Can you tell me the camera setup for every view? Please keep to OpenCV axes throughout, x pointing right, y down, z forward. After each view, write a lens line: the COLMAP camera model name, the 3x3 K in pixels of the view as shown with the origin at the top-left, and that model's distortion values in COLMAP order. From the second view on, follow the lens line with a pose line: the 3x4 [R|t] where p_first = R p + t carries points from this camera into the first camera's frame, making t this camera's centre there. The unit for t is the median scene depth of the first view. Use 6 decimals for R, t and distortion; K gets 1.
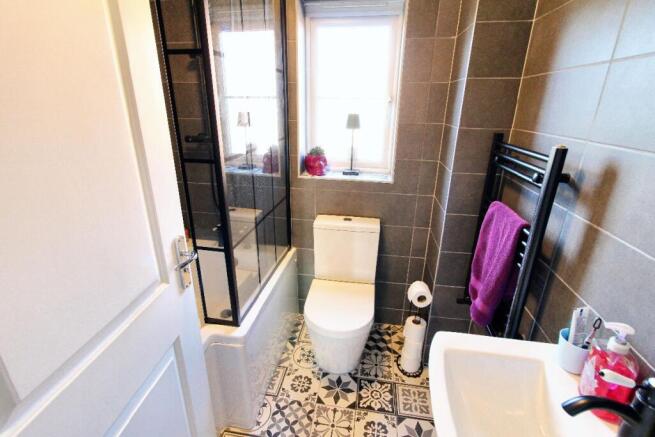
lens RADIAL K [[306.9, 0, 334.6], [0, 306.9, 212.7], [0, 0, 1]] dist [0.002379, 0.002749]
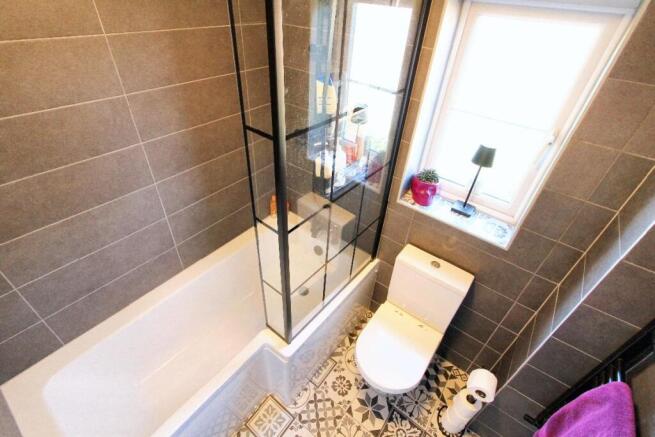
lens RADIAL K [[306.9, 0, 332.3], [0, 306.9, 220.2], [0, 0, 1]] dist [0.002379, 0.002749]
pose [[0.872542, 0.331568, -0.358794, 0.059766], [-0.212862, 0.919066, 0.331673, -0.340827], [0.439728, -0.213024, 0.872502, 0.139013]]
